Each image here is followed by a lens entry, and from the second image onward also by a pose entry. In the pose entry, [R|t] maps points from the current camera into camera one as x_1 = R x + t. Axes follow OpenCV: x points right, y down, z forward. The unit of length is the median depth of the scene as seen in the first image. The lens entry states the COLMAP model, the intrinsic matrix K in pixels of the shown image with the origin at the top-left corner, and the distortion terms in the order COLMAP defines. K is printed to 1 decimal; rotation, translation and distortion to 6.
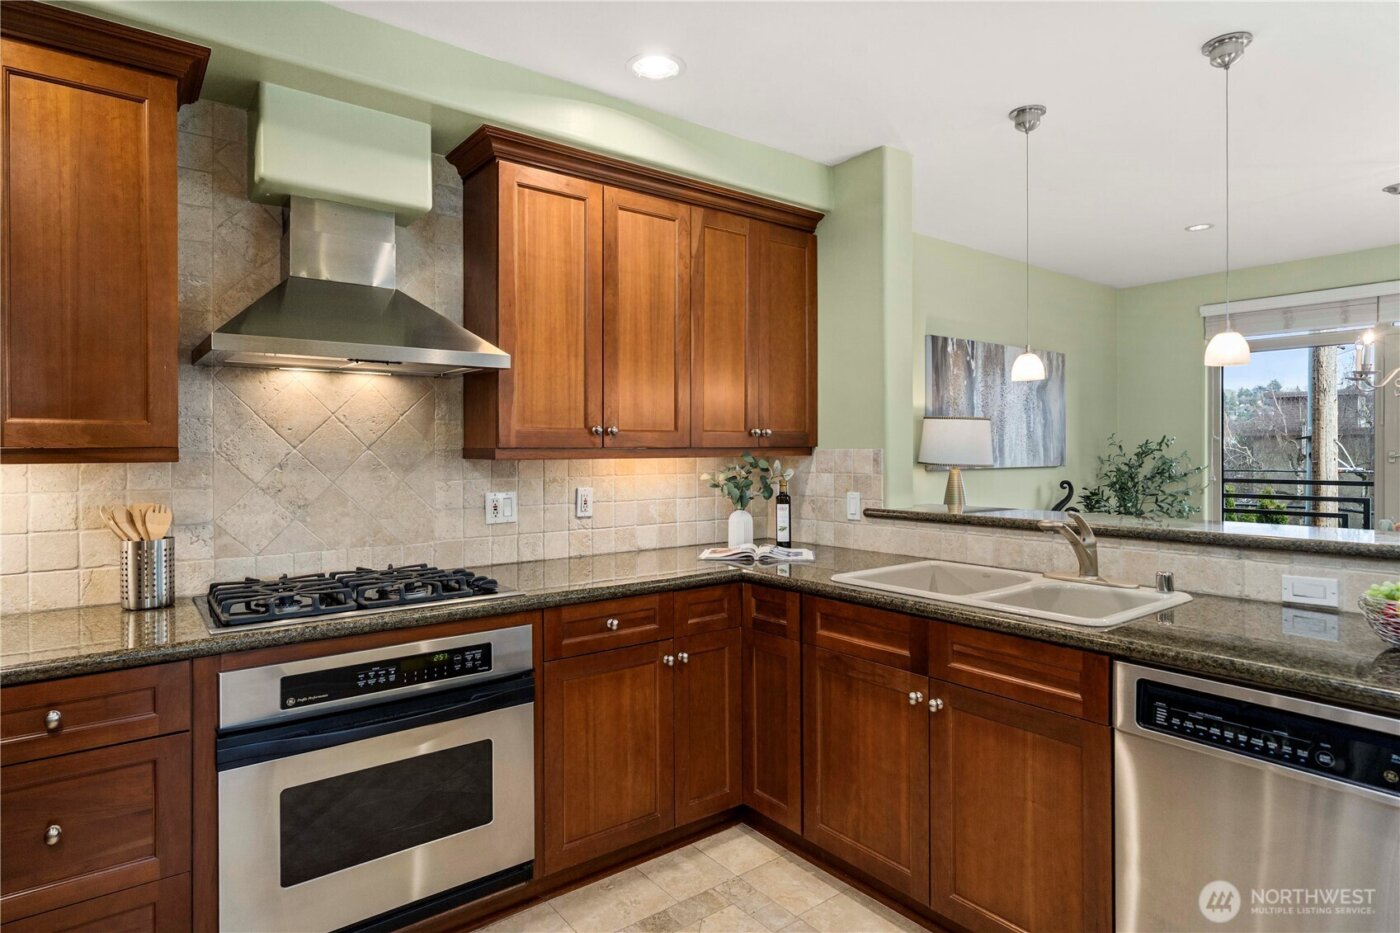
lens RADIAL K [[769.3, 0, 695.8], [0, 769.3, 452.1], [0, 0, 1]] dist [0.002412, 0.000930]
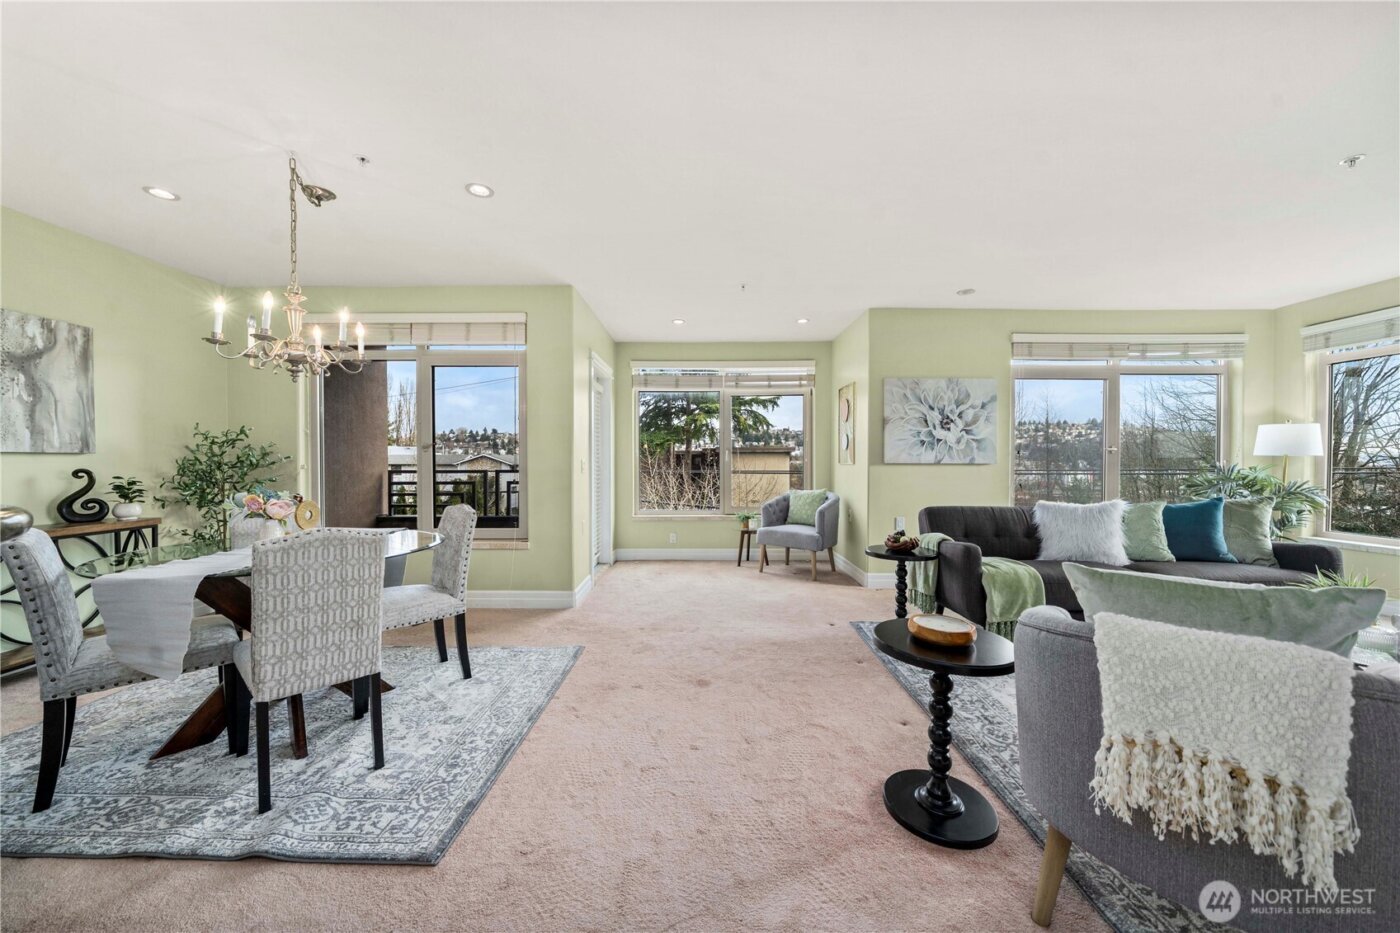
lens RADIAL K [[491.7, 0, 702.5], [0, 491.7, 468.9], [0, 0, 1]] dist [-0.006273, 0.000045]
pose [[0.614923, -0.009820, 0.788526, 0.926862], [0.002857, 0.999944, 0.010224, 0.064162], [-0.788582, -0.004034, 0.614916, 0.178140]]
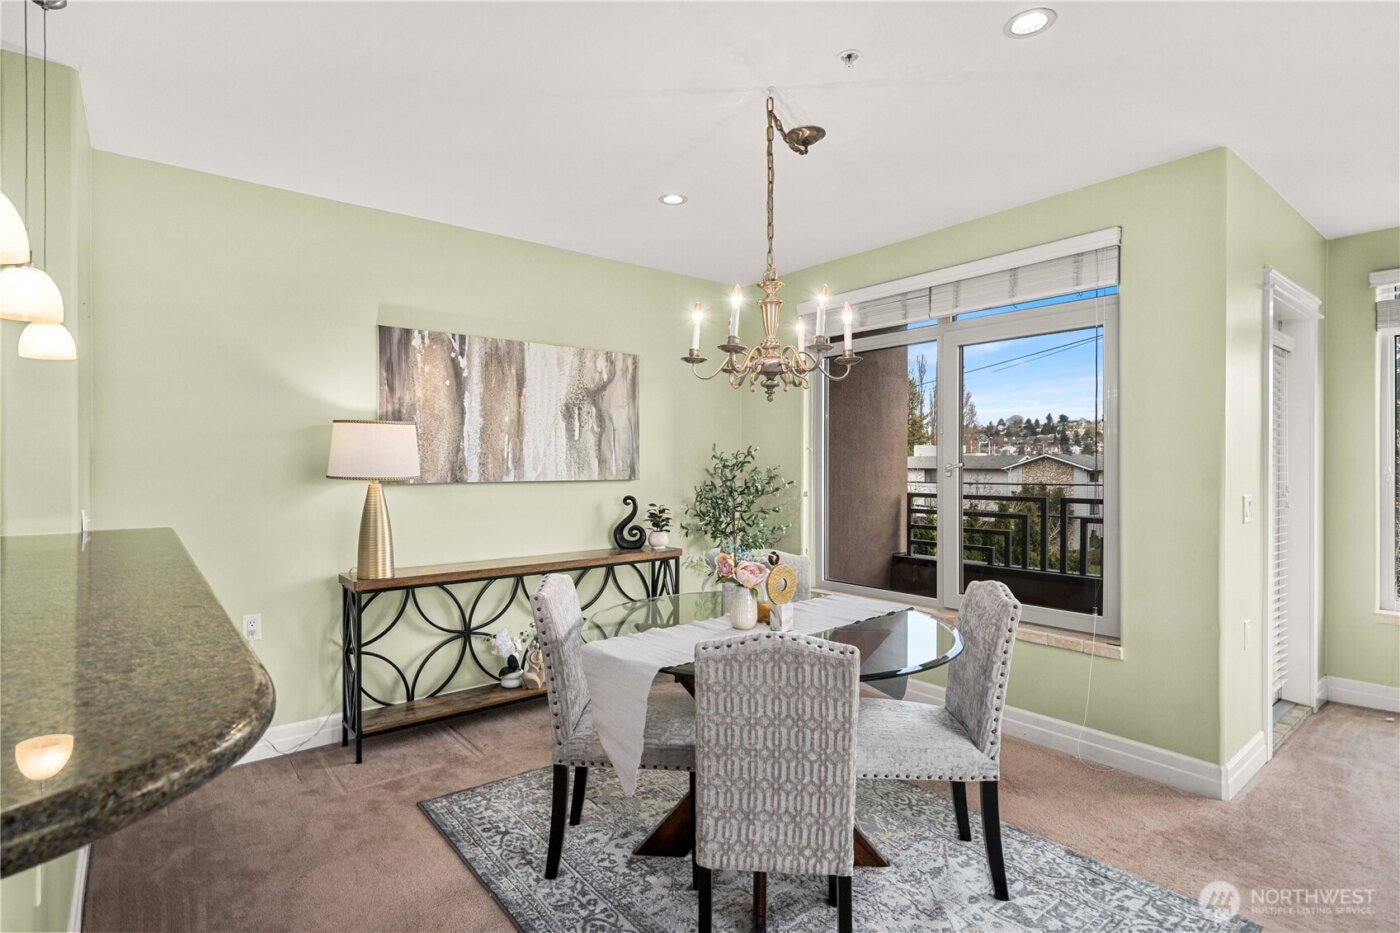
lens RADIAL K [[694.9, 0, 687.3], [0, 694.9, 465.5], [0, 0, 1]] dist [0.003815, -0.000279]
pose [[0.999914, 0.002353, 0.012885, 1.042223], [-0.002317, 0.999993, -0.002777, 0.006950], [-0.012892, 0.002747, 0.999913, 0.368303]]
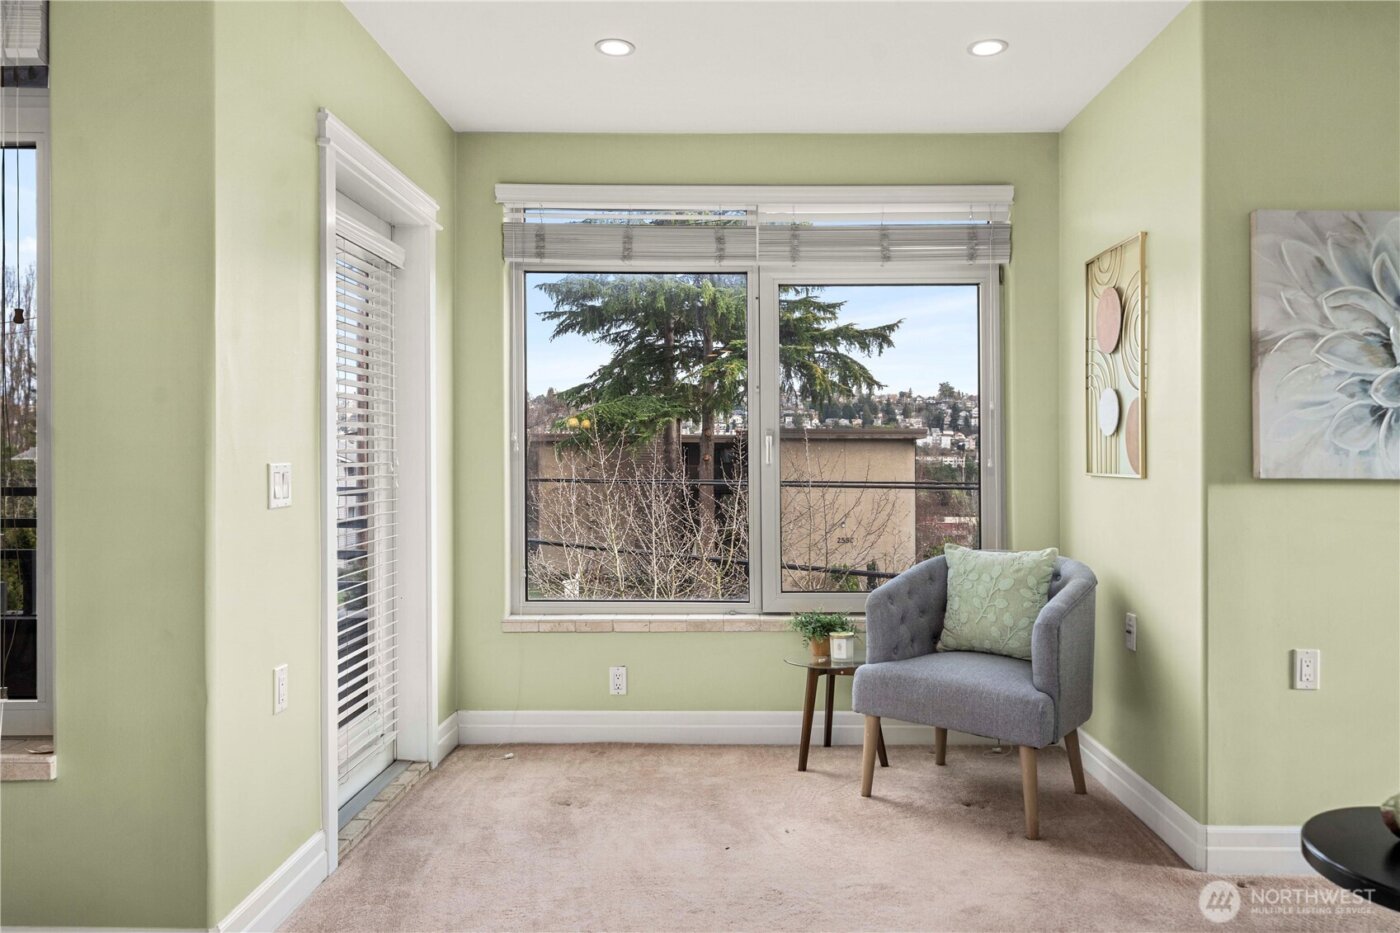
lens RADIAL K [[973.1, 0, 745.9], [0, 973.1, 457.4], [0, 0, 1]] dist [0.002177, 0.000650]
pose [[0.609997, 0.003413, 0.792396, 1.456511], [0.000344, 0.999989, -0.004573, 0.045747], [-0.792404, 0.003062, 0.609989, 0.513683]]
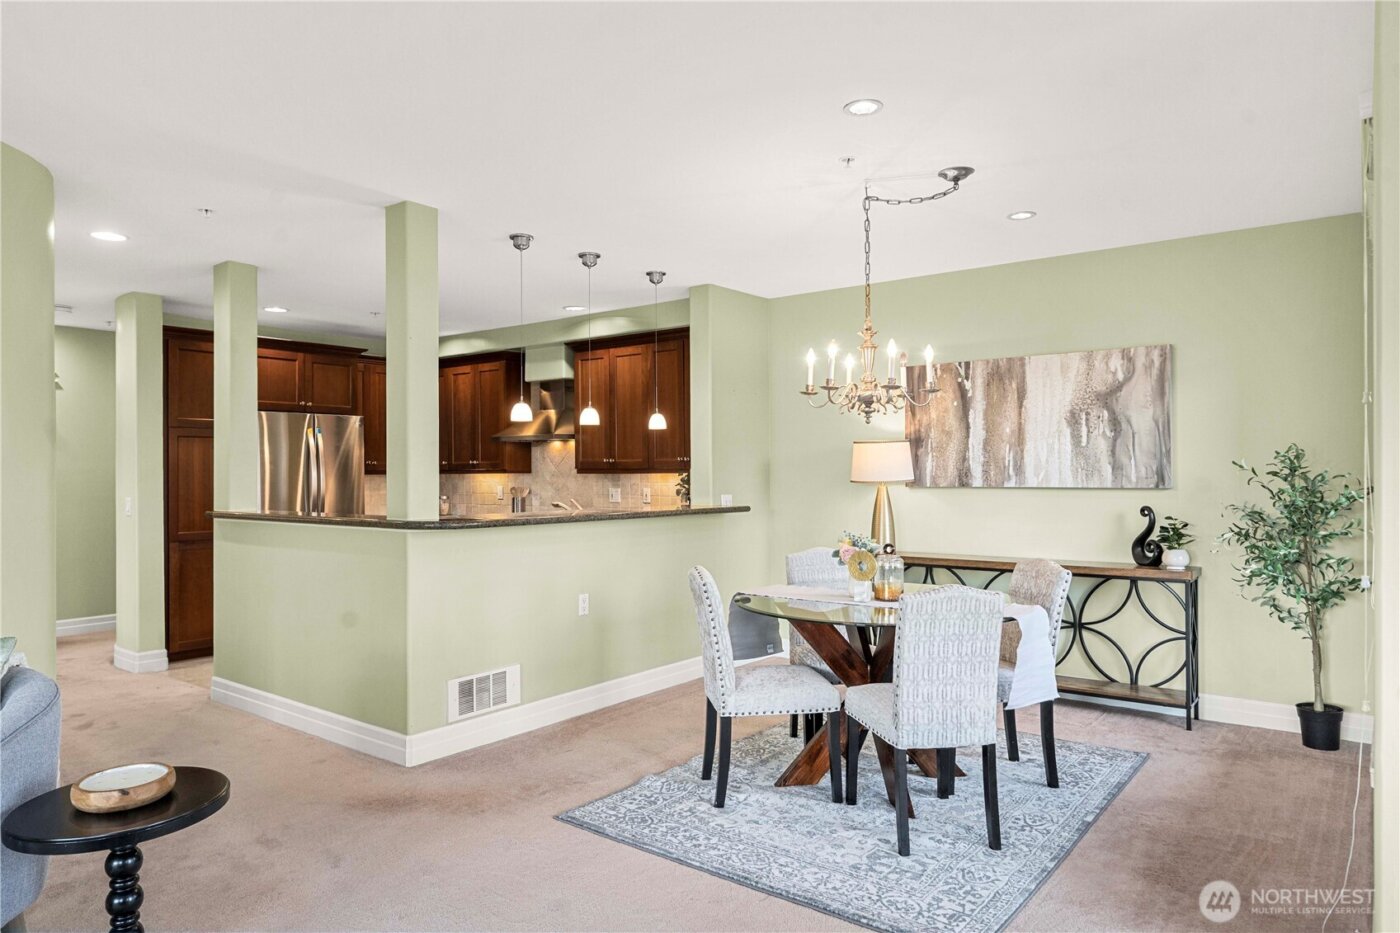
lens RADIAL K [[892.9, 0, 685.3], [0, 892.9, 467.0], [0, 0, 1]] dist [0.002926, 0.000682]
pose [[0.243974, -0.003342, -0.969776, 2.450719], [0.000127, 0.999994, -0.003414, -0.001426], [0.969782, 0.000710, 0.243973, 0.598575]]
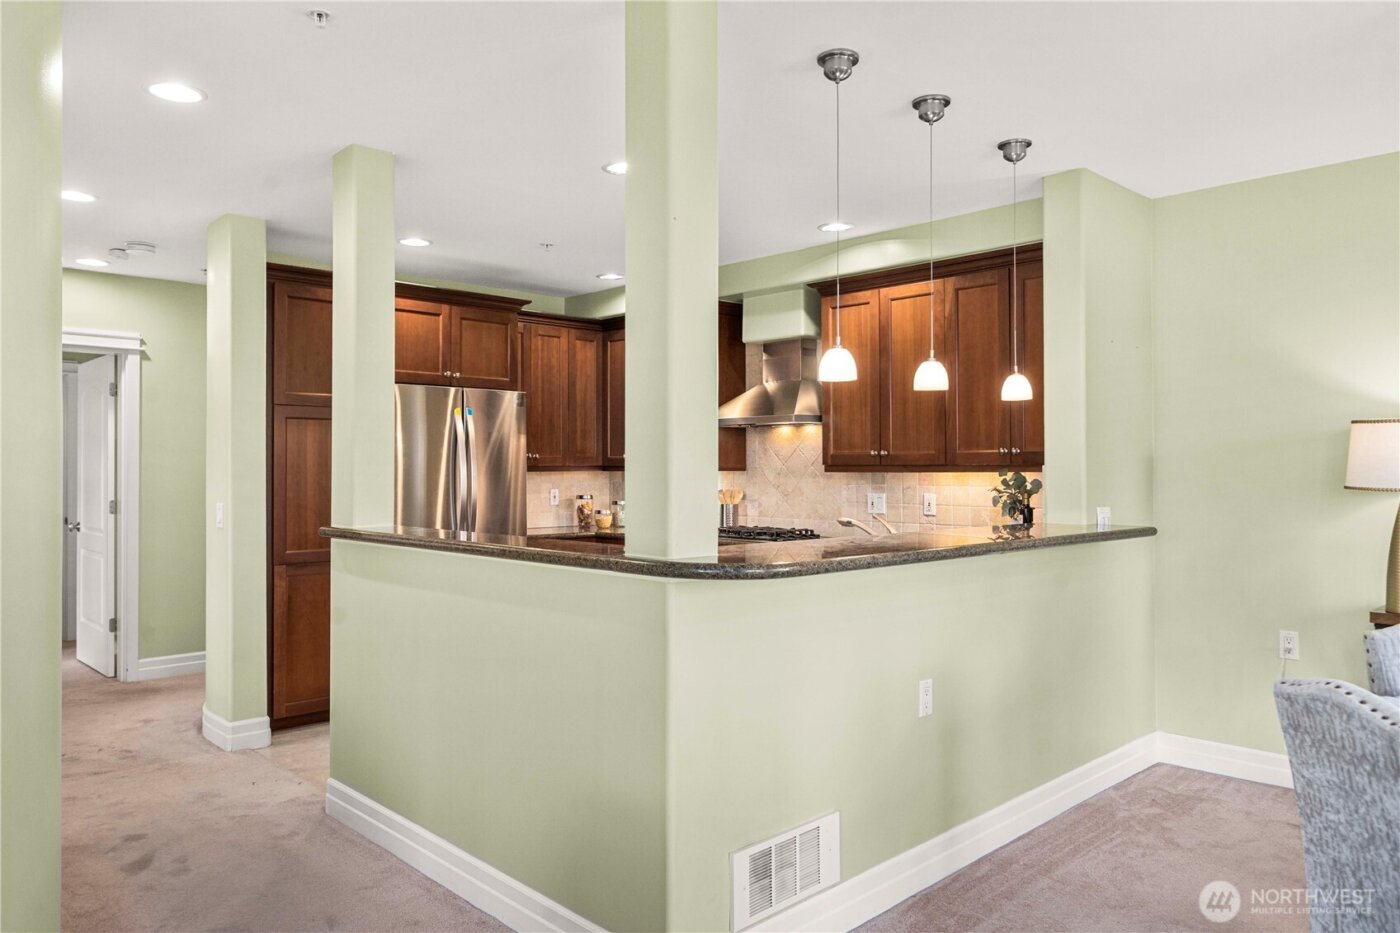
lens RADIAL K [[969.1, 0, 681.6], [0, 969.1, 461.7], [0, 0, 1]] dist [0.001341, 0.000416]
pose [[0.103774, -0.004923, -0.994589, 1.740678], [-0.003866, 0.999978, -0.005353, -0.000178], [0.994593, 0.004401, 0.103753, 0.431113]]
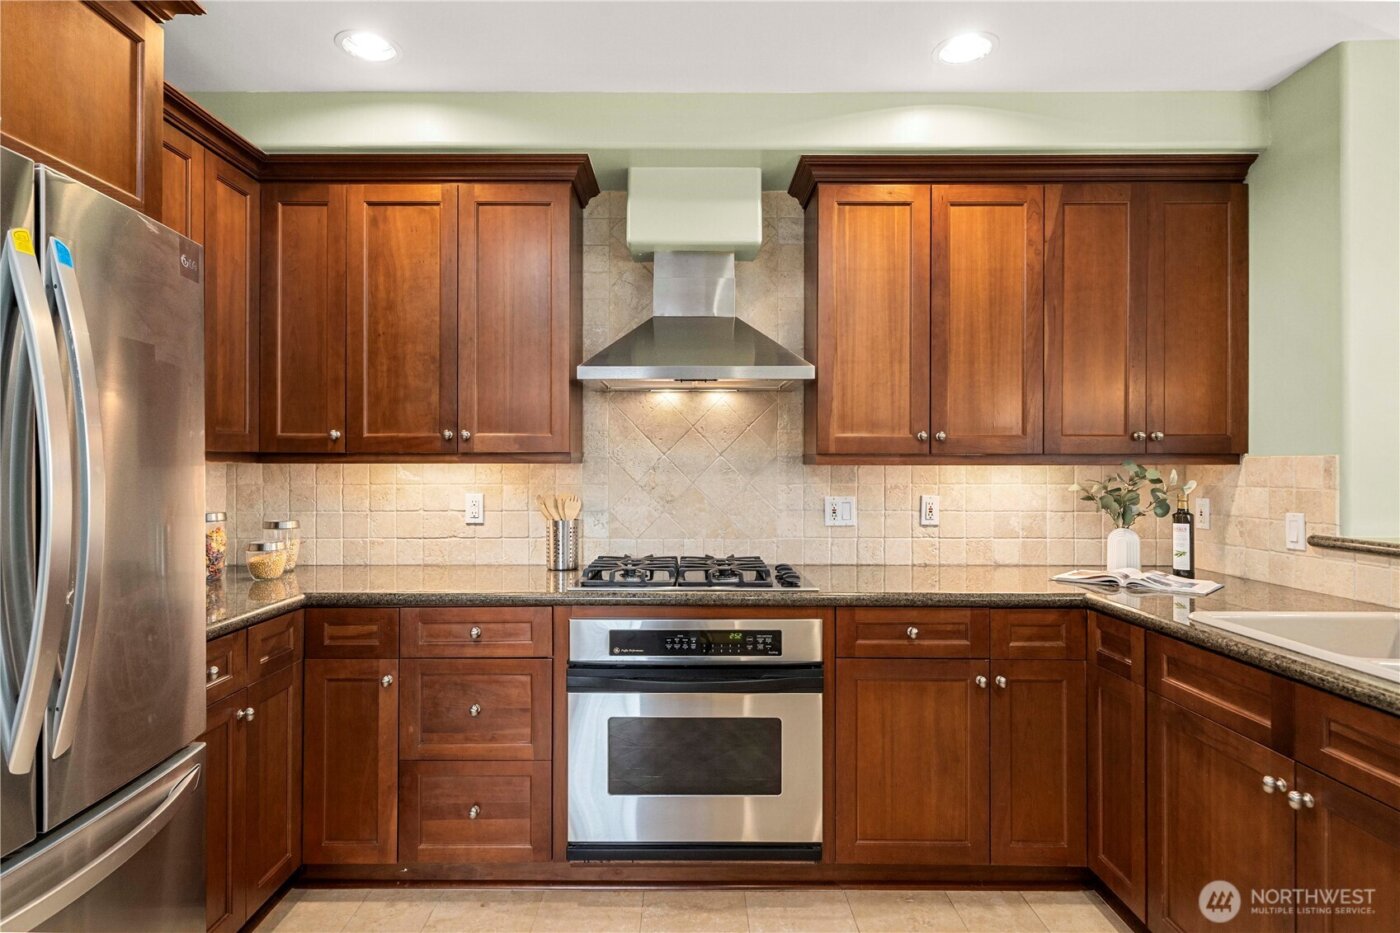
lens RADIAL K [[750.1, 0, 682.7], [0, 750.1, 463.8], [0, 0, 1]] dist [0.000774, 0.001149]
pose [[0.788407, 0.004059, -0.615141, 0.221871], [-0.006613, 0.999976, -0.001878, 0.010964], [0.615119, 0.005548, 0.788415, 0.057895]]
